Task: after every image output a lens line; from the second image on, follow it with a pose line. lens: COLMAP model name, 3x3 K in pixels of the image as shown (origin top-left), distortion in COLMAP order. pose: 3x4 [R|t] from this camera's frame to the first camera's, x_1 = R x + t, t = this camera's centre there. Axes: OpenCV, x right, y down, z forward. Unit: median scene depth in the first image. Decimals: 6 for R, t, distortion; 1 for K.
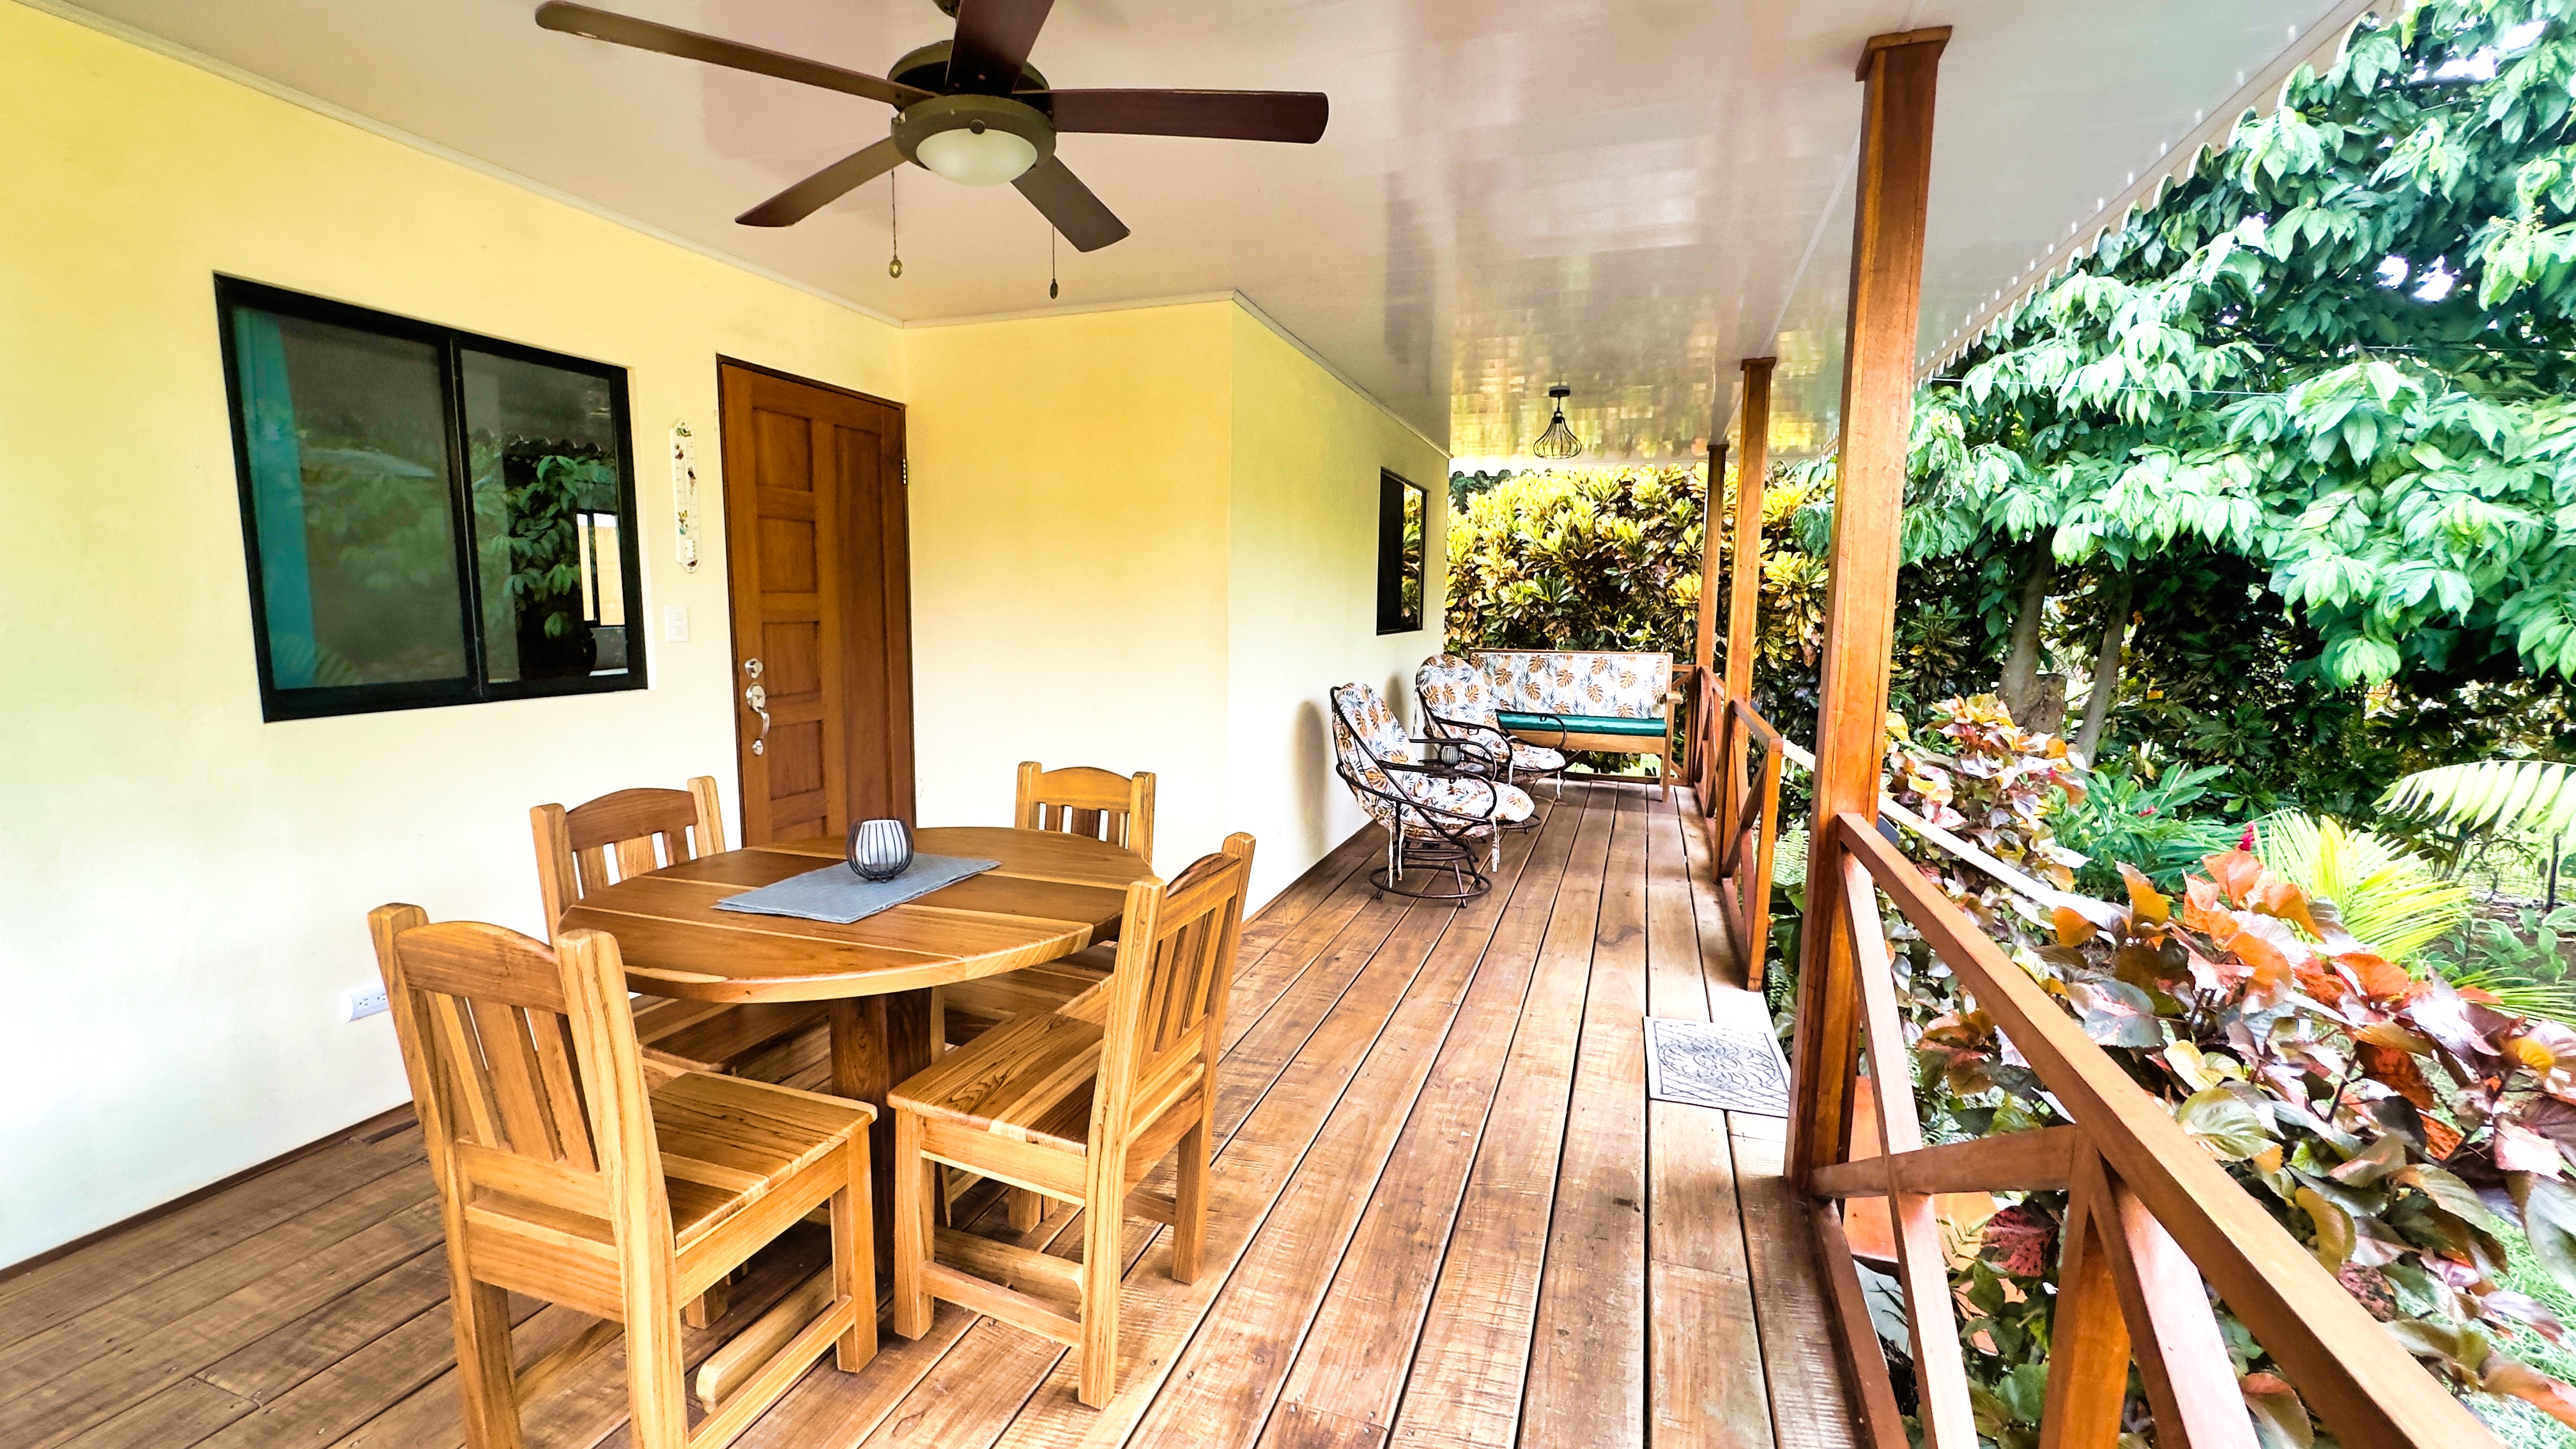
lens RADIAL K [[1030.1, 0, 1285.4], [0, 1030.1, 728.5], [0, 0, 1]] dist [-0.003643, 0.000716]
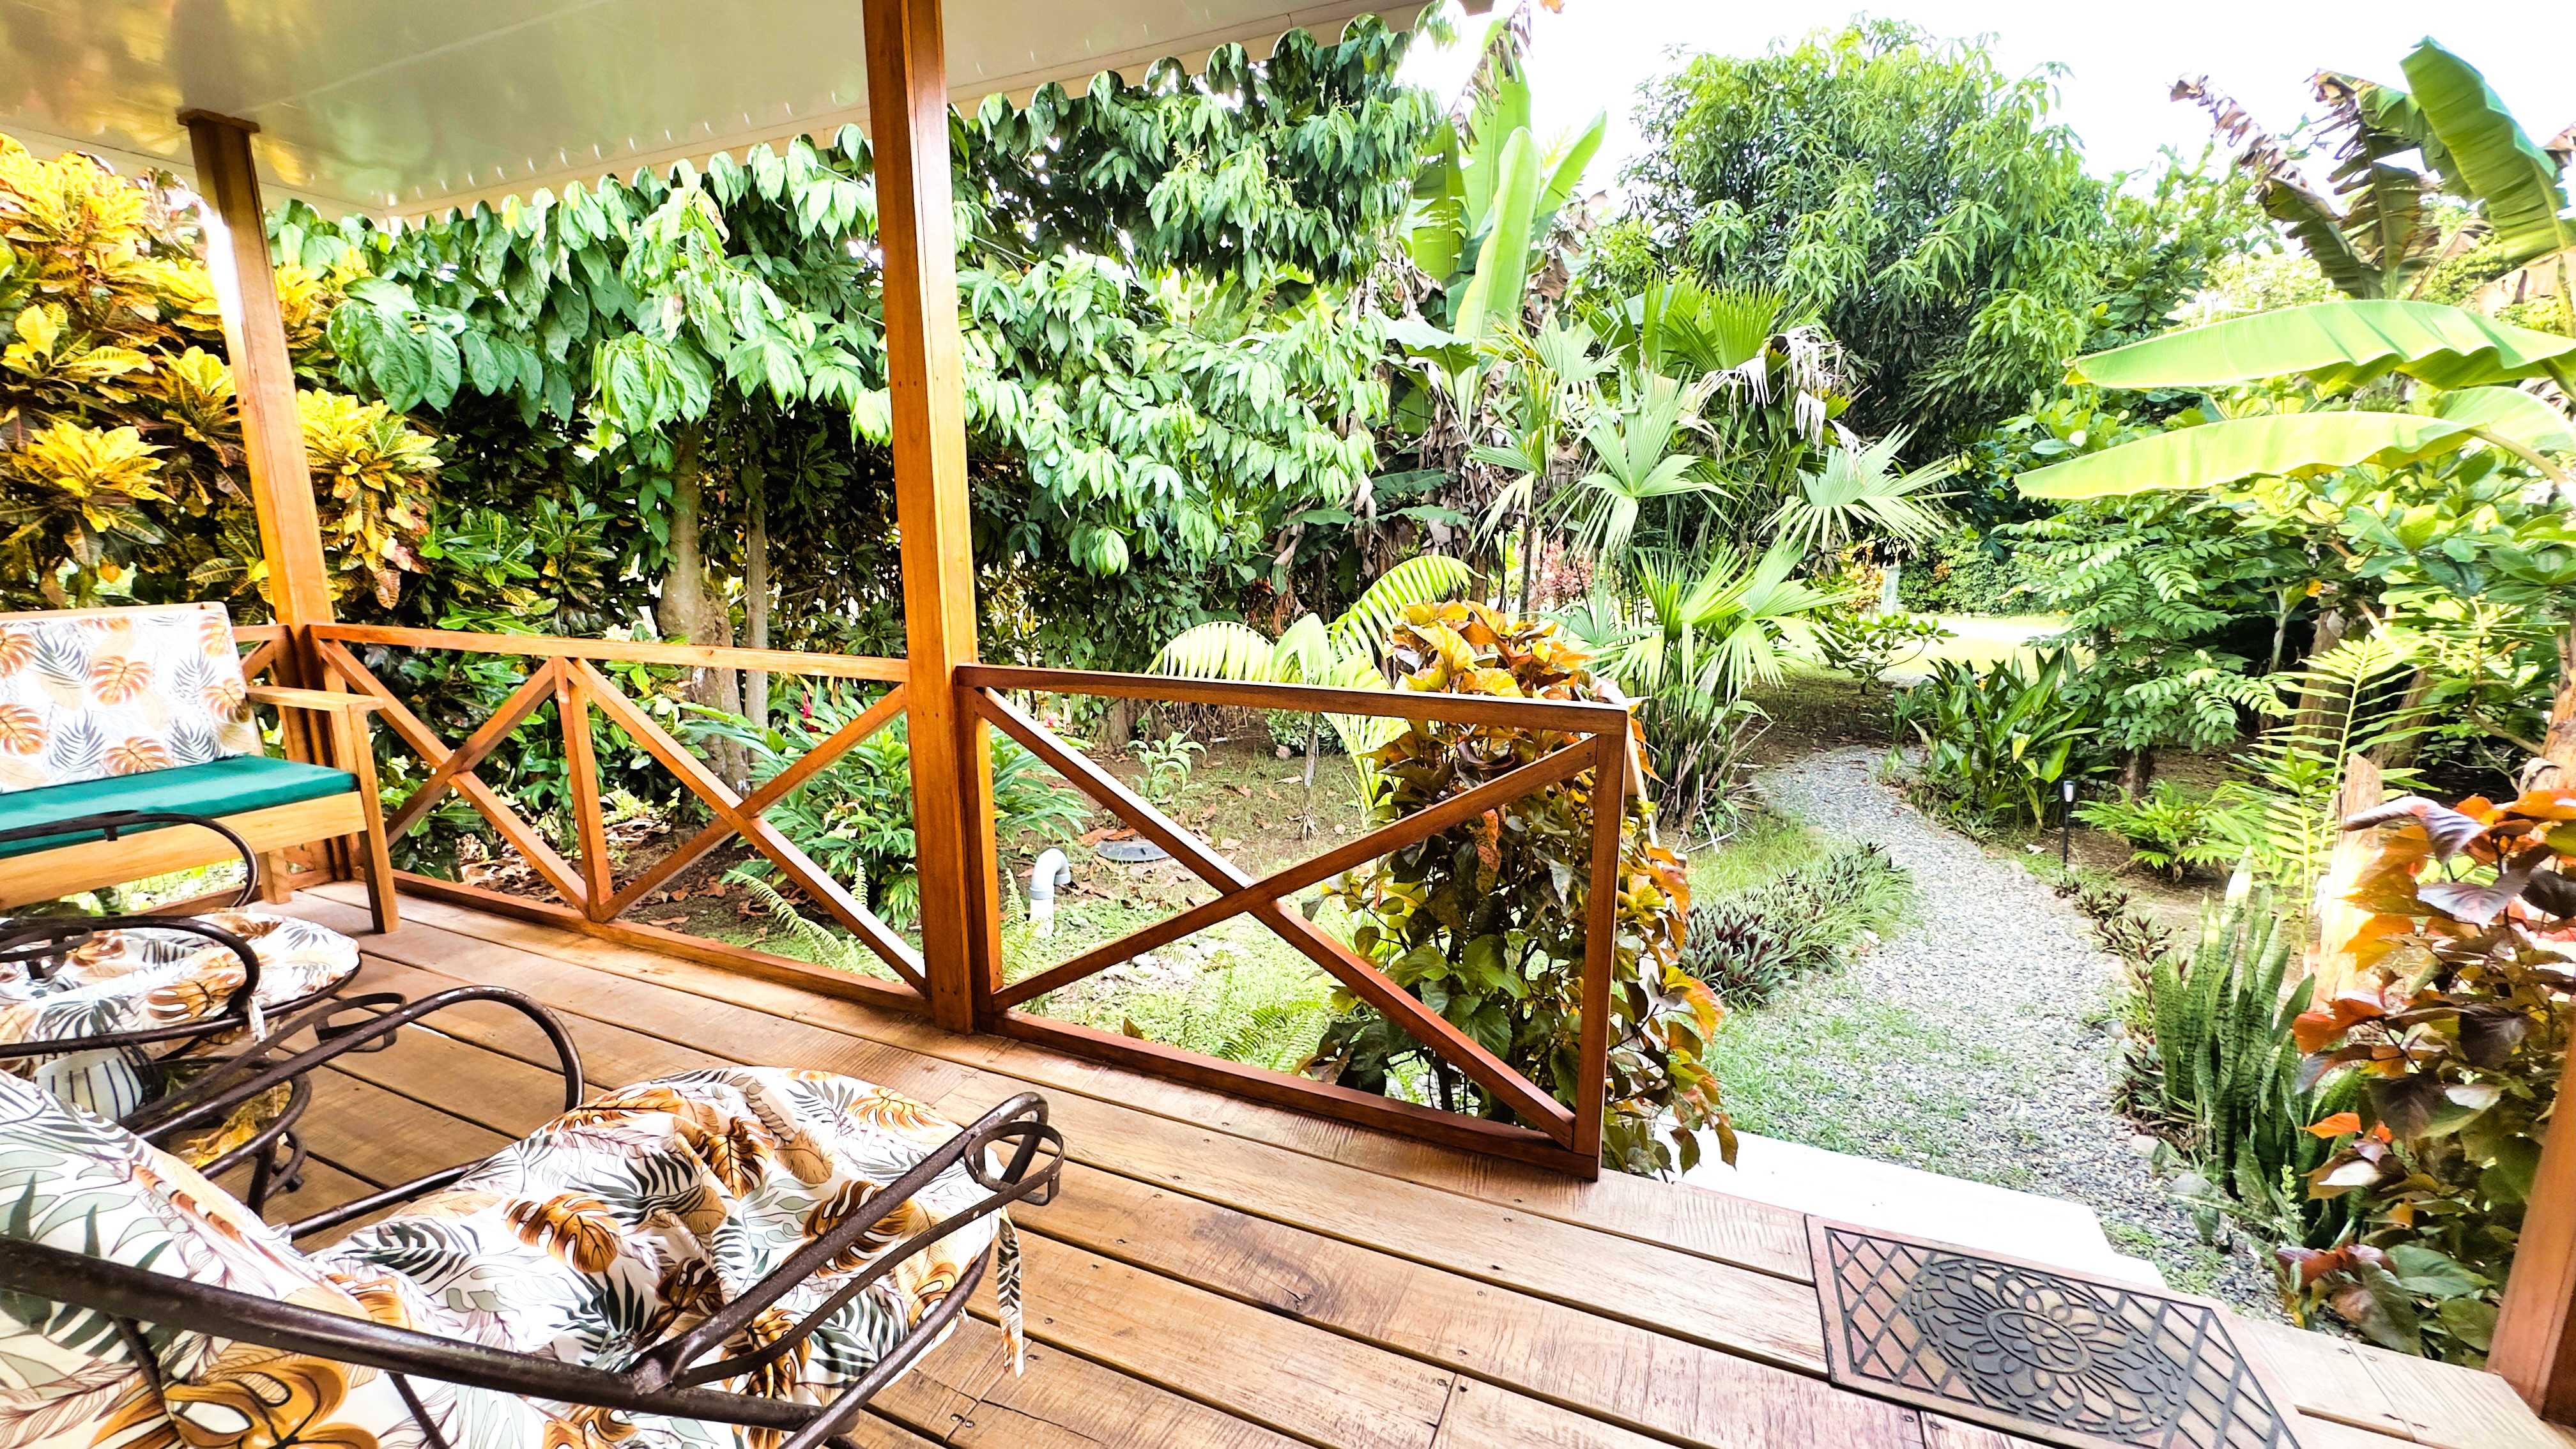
lens RADIAL K [[1030.1, 0, 1294.7], [0, 1030.1, 733.6], [0, 0, 1]] dist [-0.003643, 0.000716]
pose [[0.082596, -0.214616, 0.973200, -0.020295], [0.120963, 0.971475, 0.203970, -0.050789], [-0.989215, 0.100874, 0.106200, 0.478006]]
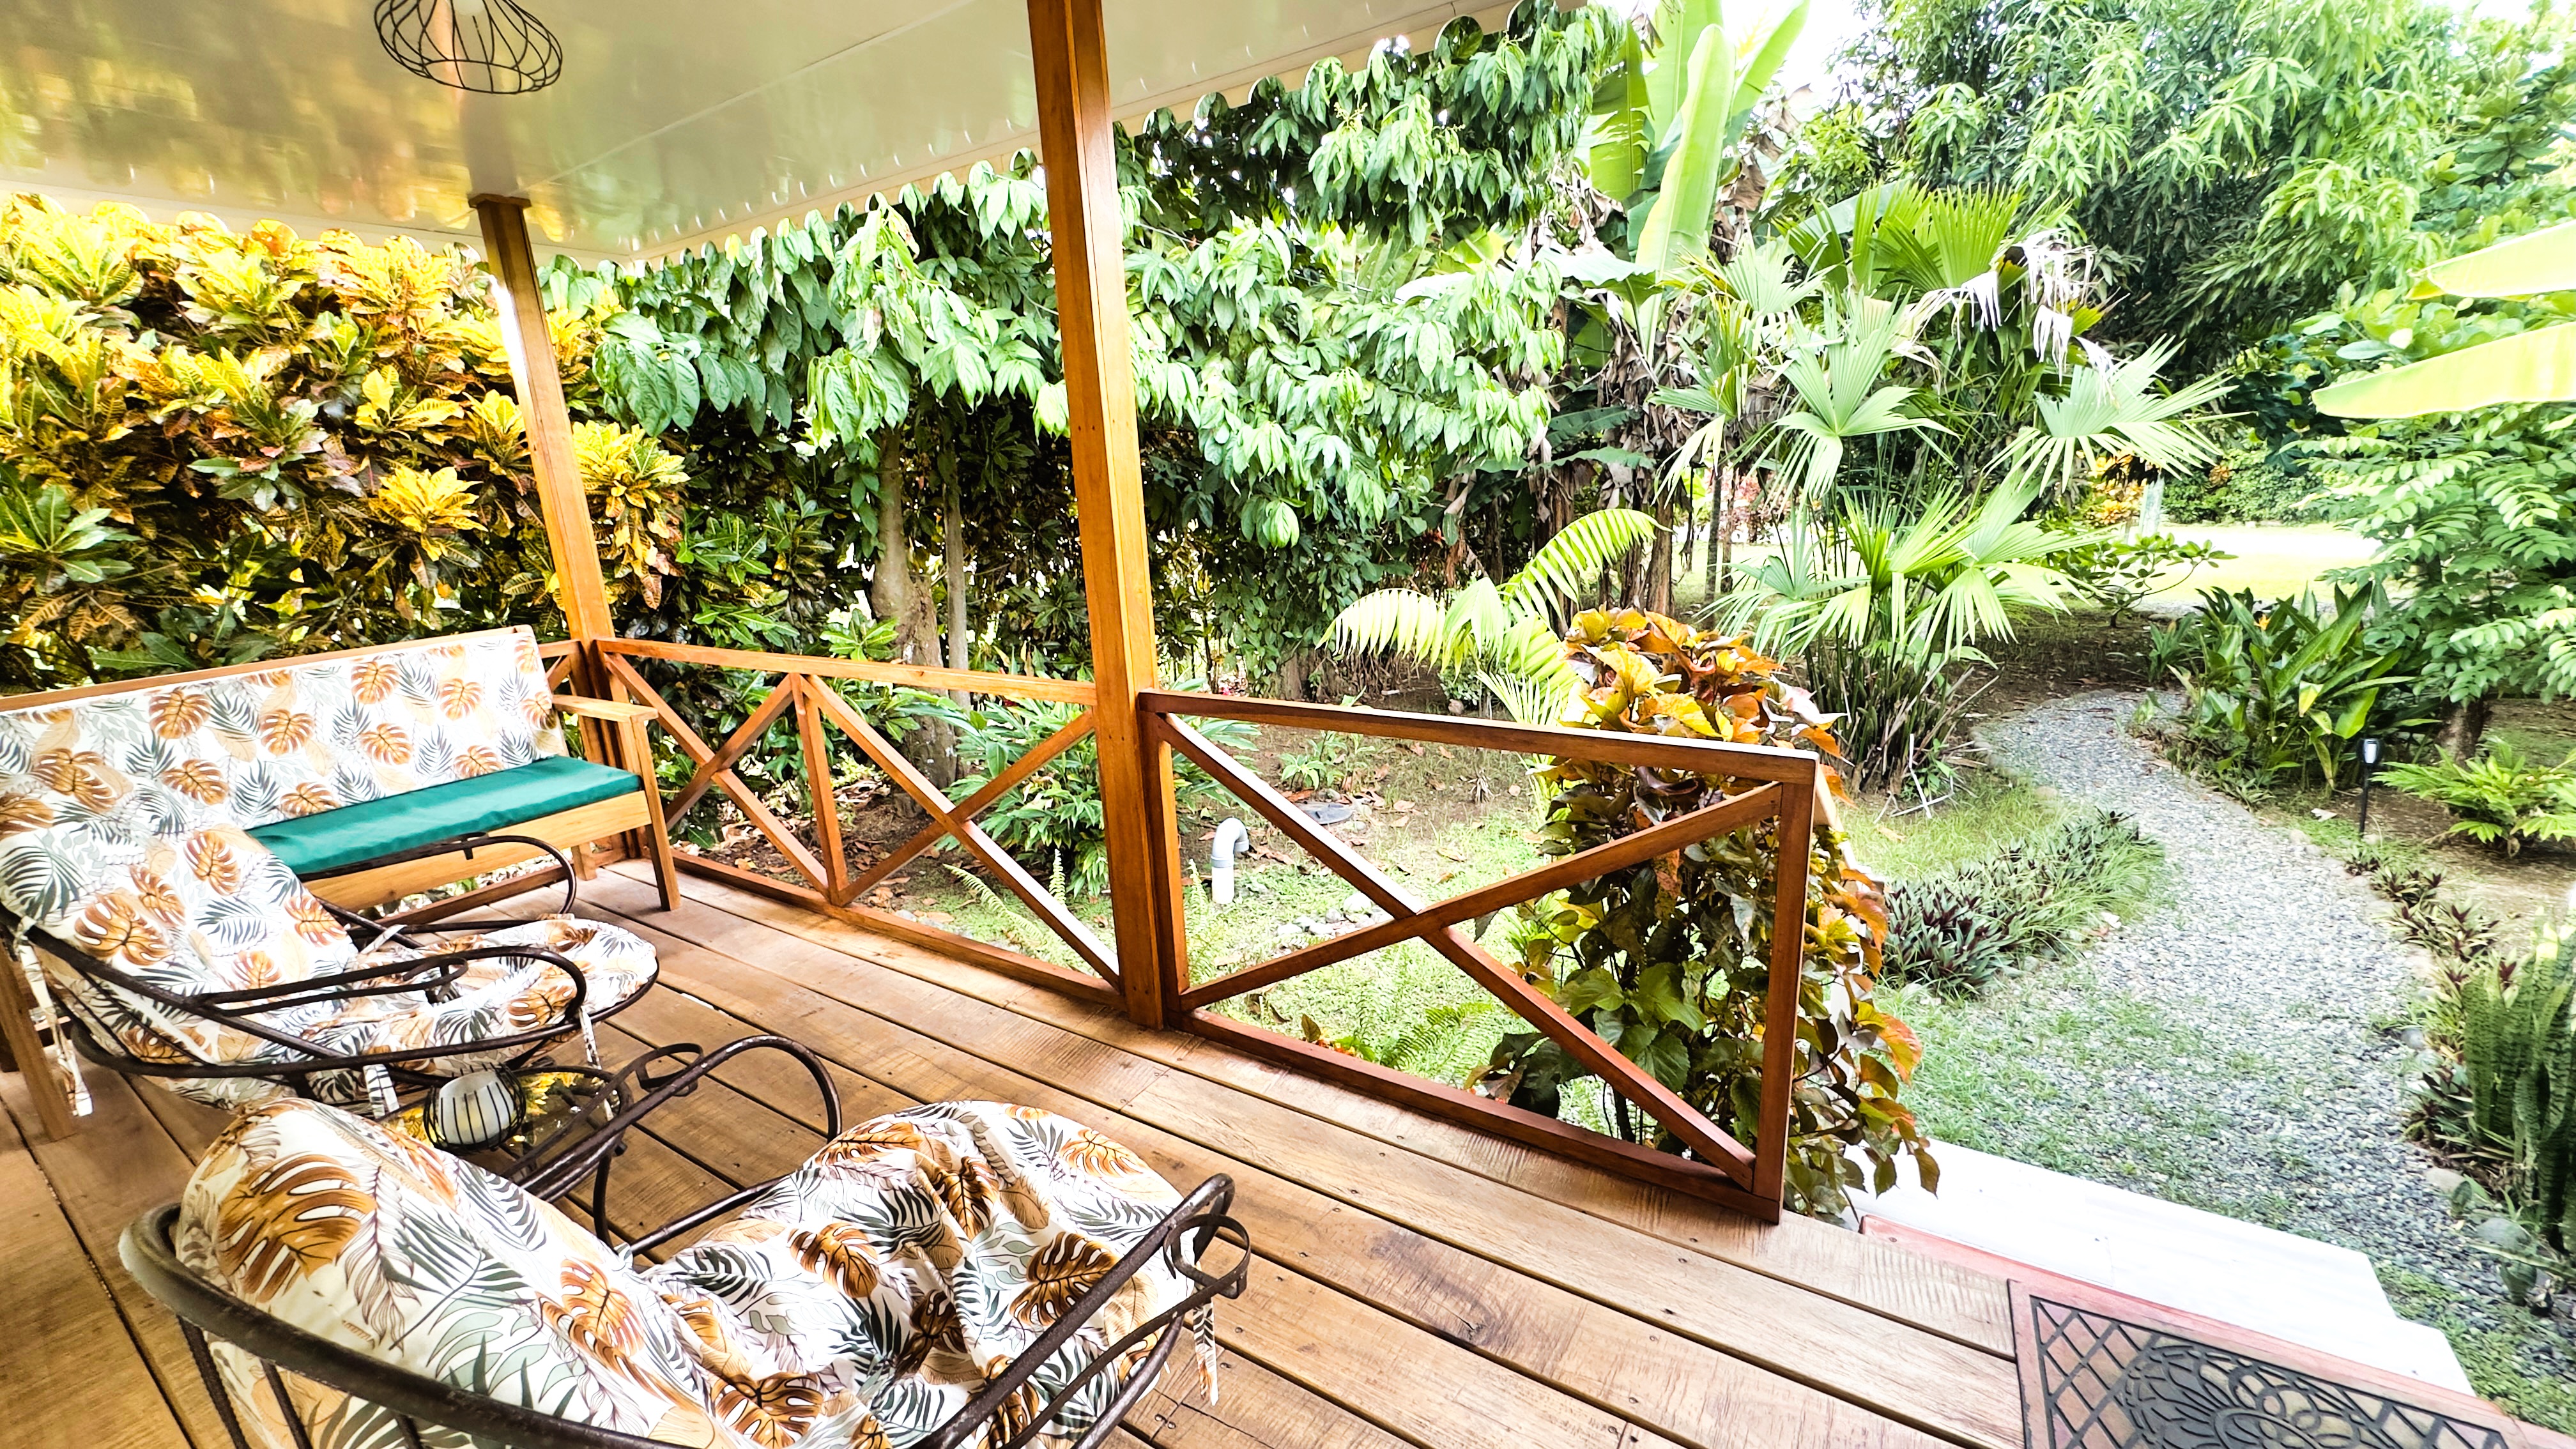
lens RADIAL K [[1030.1, 0, 1294.3], [0, 1030.1, 739.1], [0, 0, 1]] dist [-0.003643, 0.000716]
pose [[0.239138, -0.277545, 0.930474, -0.019423], [0.172062, 0.955225, 0.240706, -0.071833], [-0.955619, 0.102537, 0.276185, 0.474404]]
